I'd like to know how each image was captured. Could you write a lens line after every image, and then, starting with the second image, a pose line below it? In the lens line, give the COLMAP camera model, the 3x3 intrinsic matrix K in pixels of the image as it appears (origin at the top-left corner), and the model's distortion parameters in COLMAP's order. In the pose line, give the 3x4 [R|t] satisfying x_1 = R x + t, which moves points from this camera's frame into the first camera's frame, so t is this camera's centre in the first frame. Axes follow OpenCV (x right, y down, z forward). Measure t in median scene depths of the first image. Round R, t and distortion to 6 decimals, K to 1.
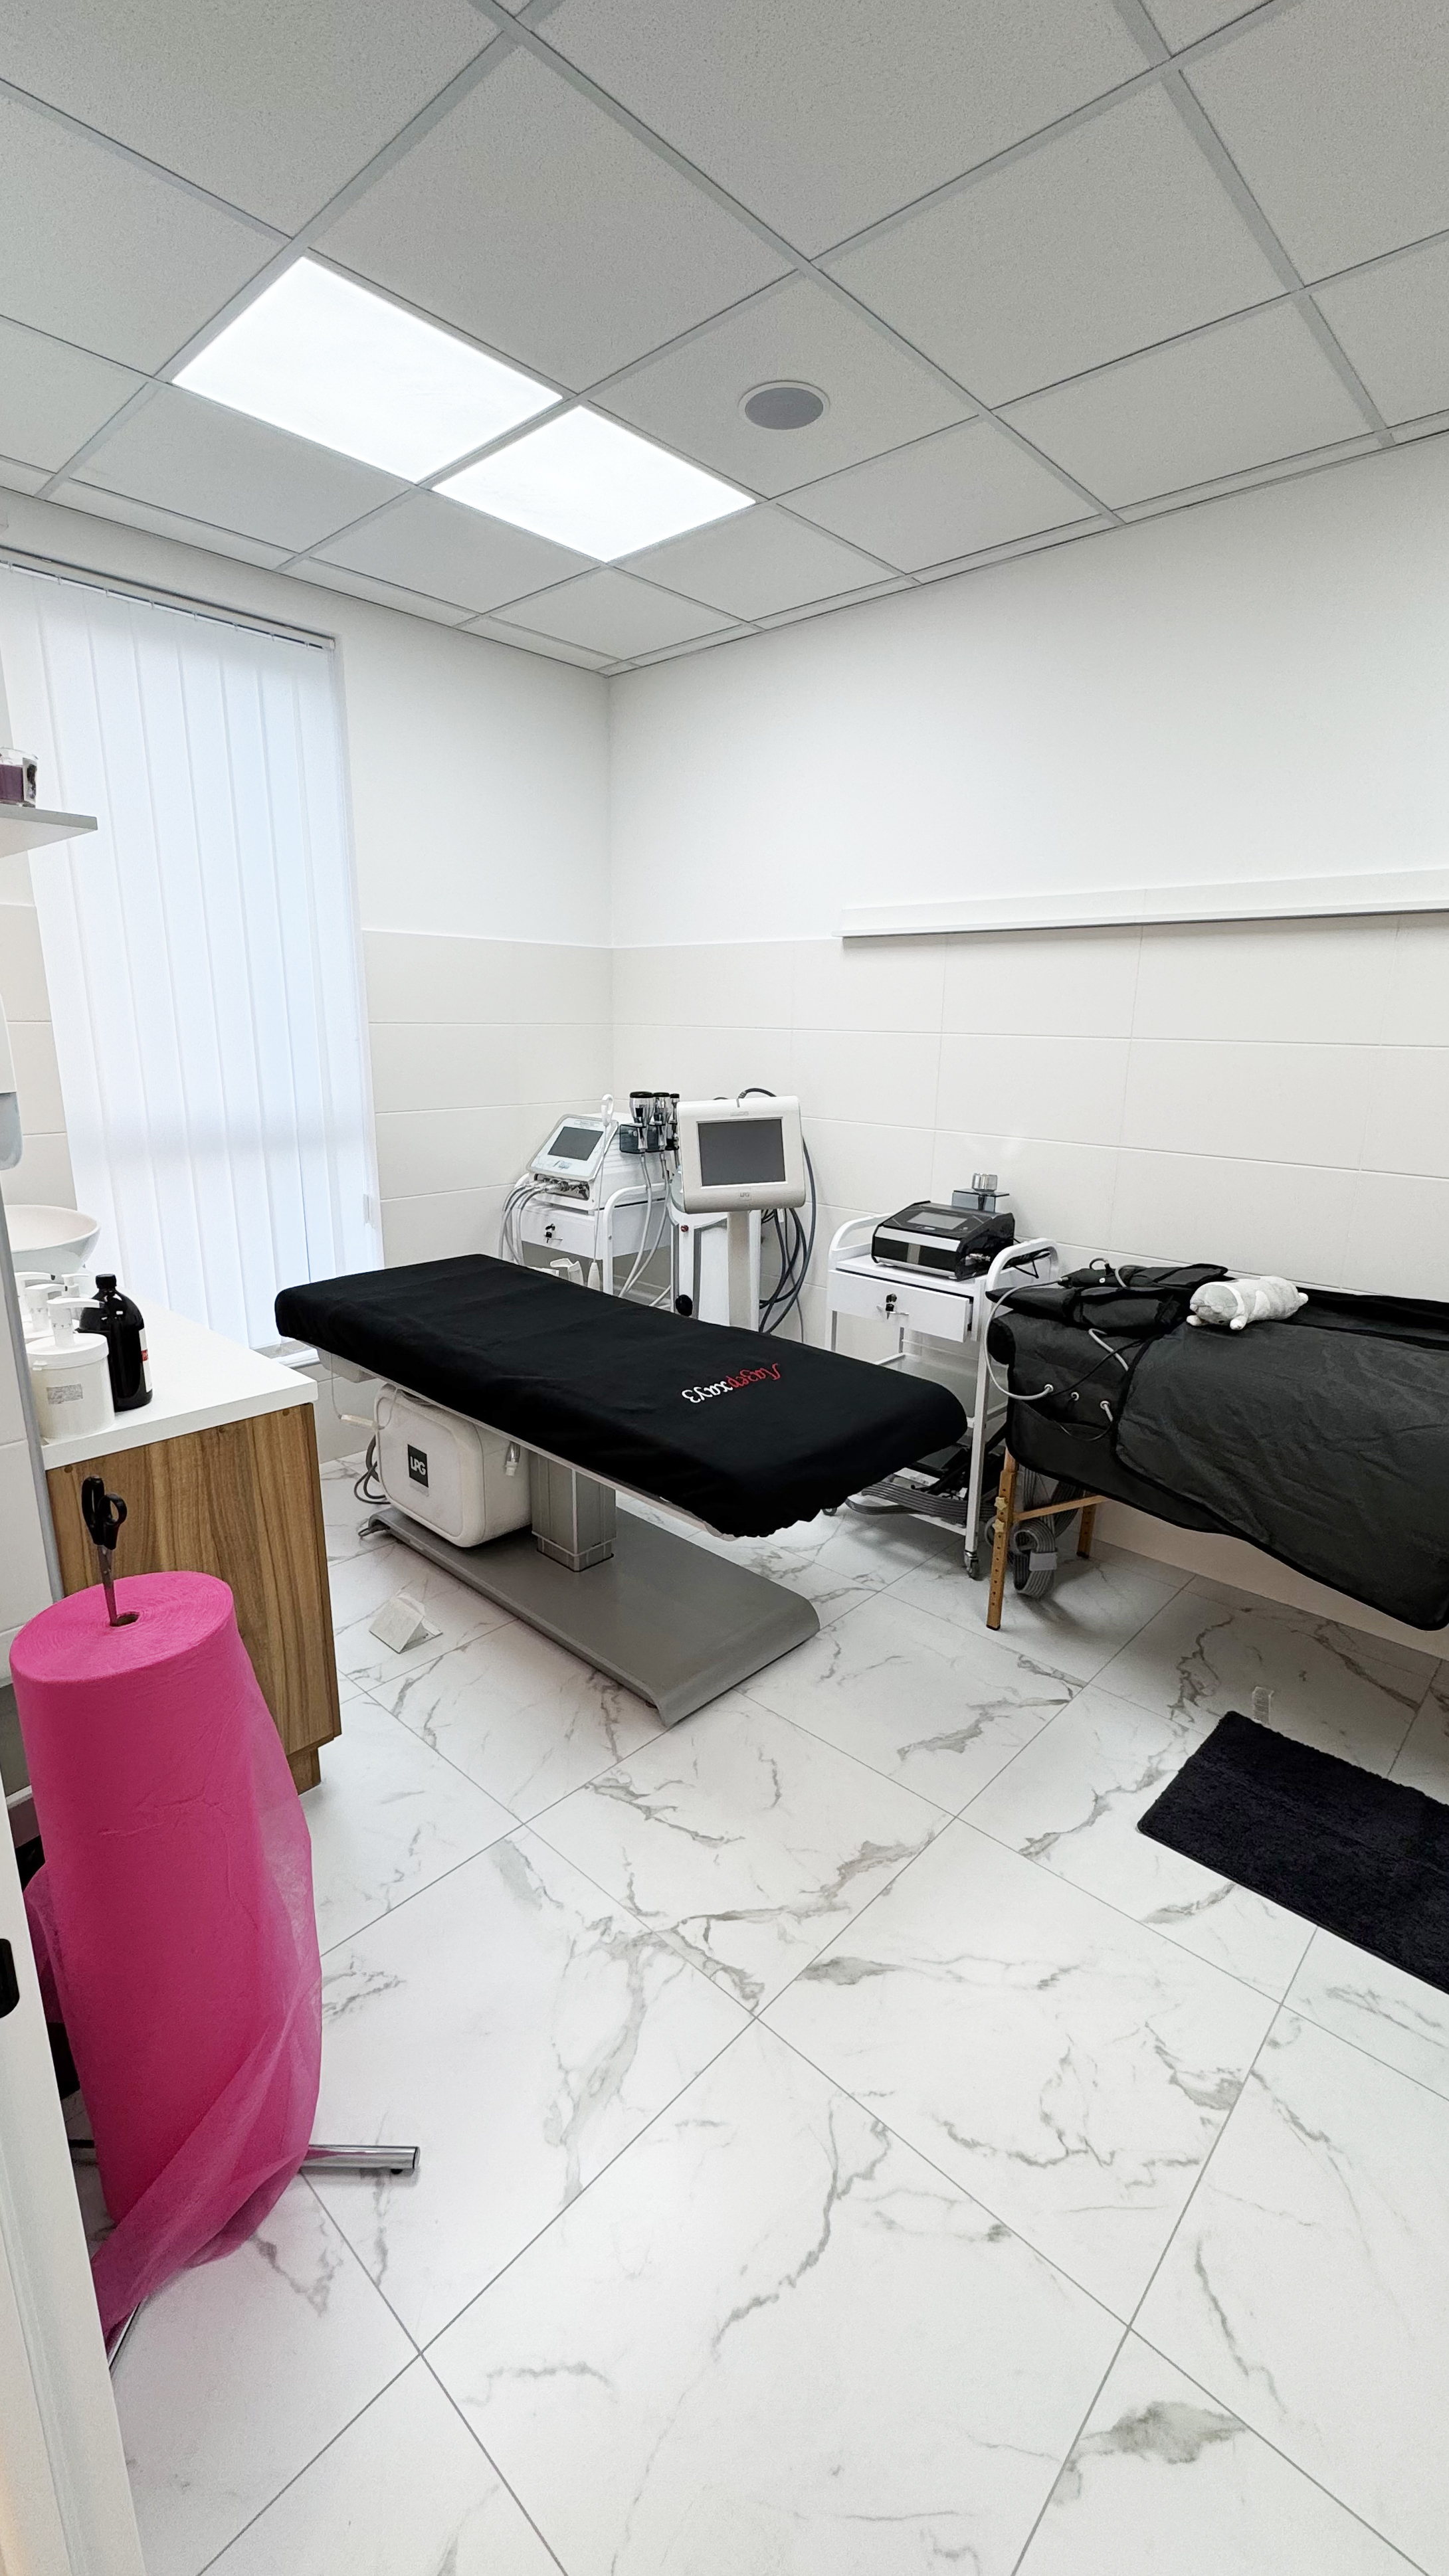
lens RADIAL K [[1056.1, 0, 710.0], [0, 1056.1, 1290.4], [0, 0, 1]] dist [-0.001347, -0.000263]
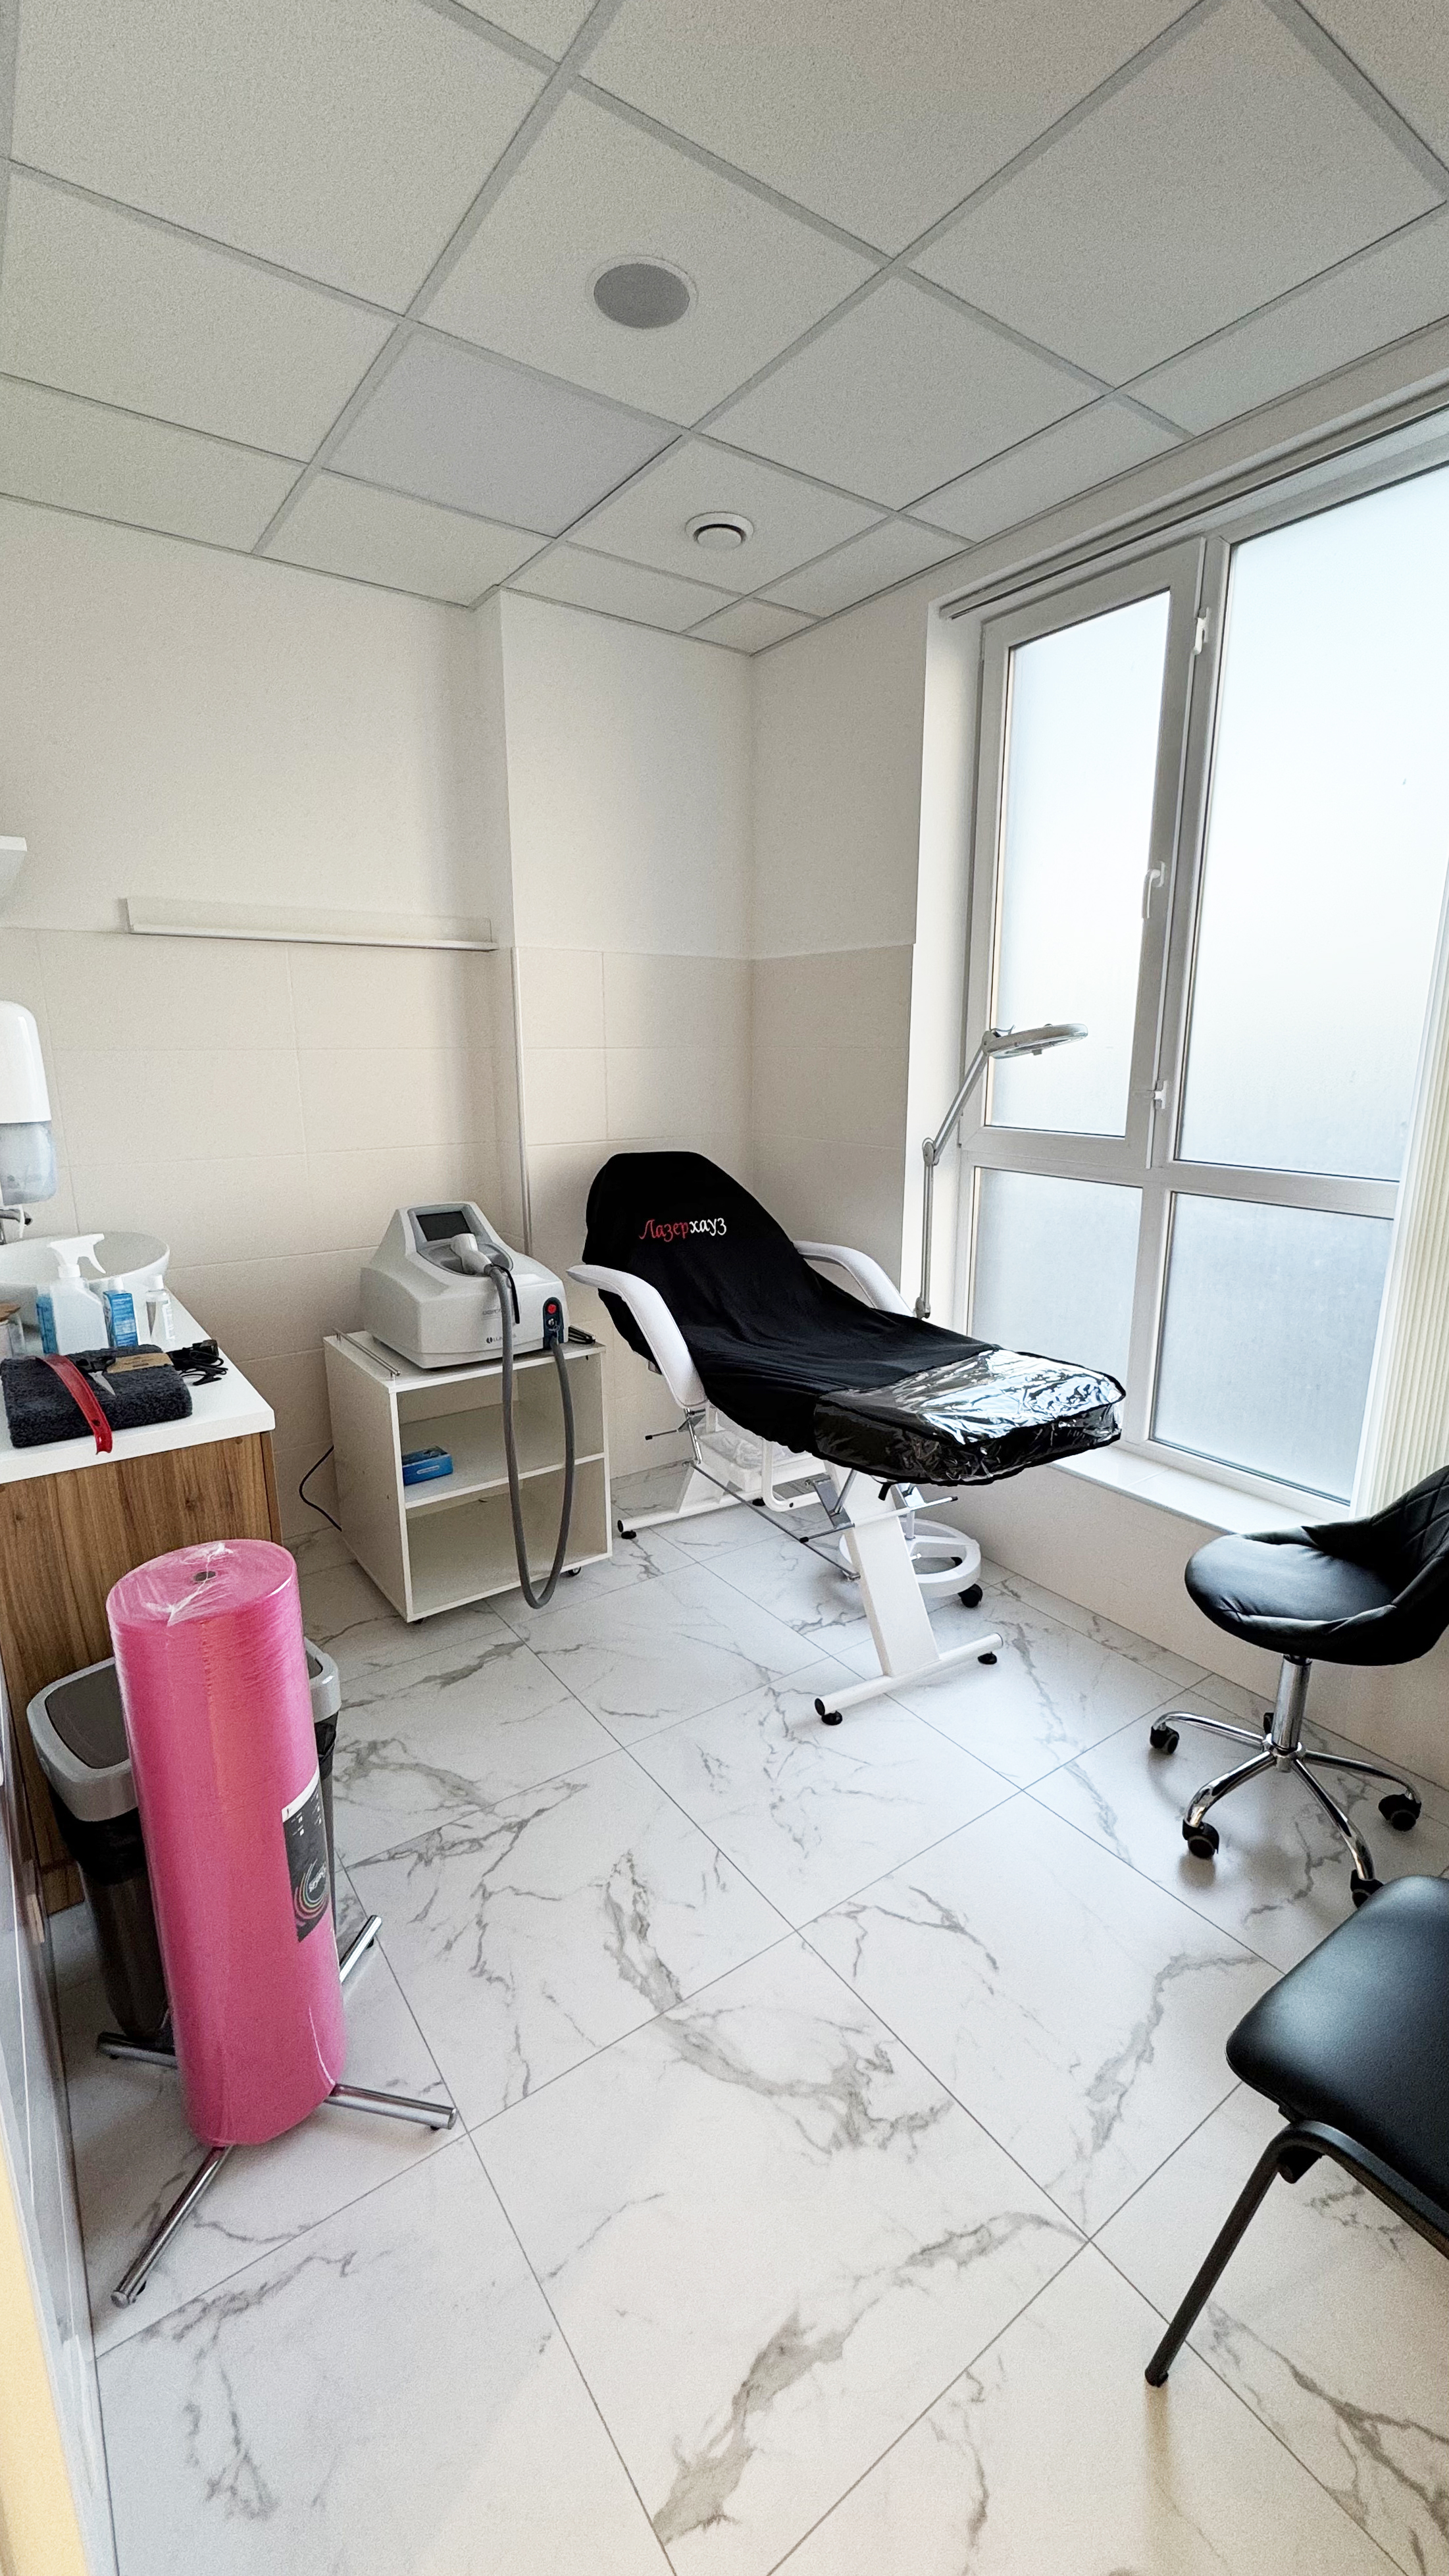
lens RADIAL K [[1055.9, 0, 738.9], [0, 1055.9, 1289.2], [0, 0, 1]] dist [-0.001347, -0.000263]
pose [[-0.187969, 0.222844, -0.956561, 0.801310], [-0.240834, 0.933731, 0.264851, -0.262997], [0.952191, 0.280156, -0.121844, 1.060234]]
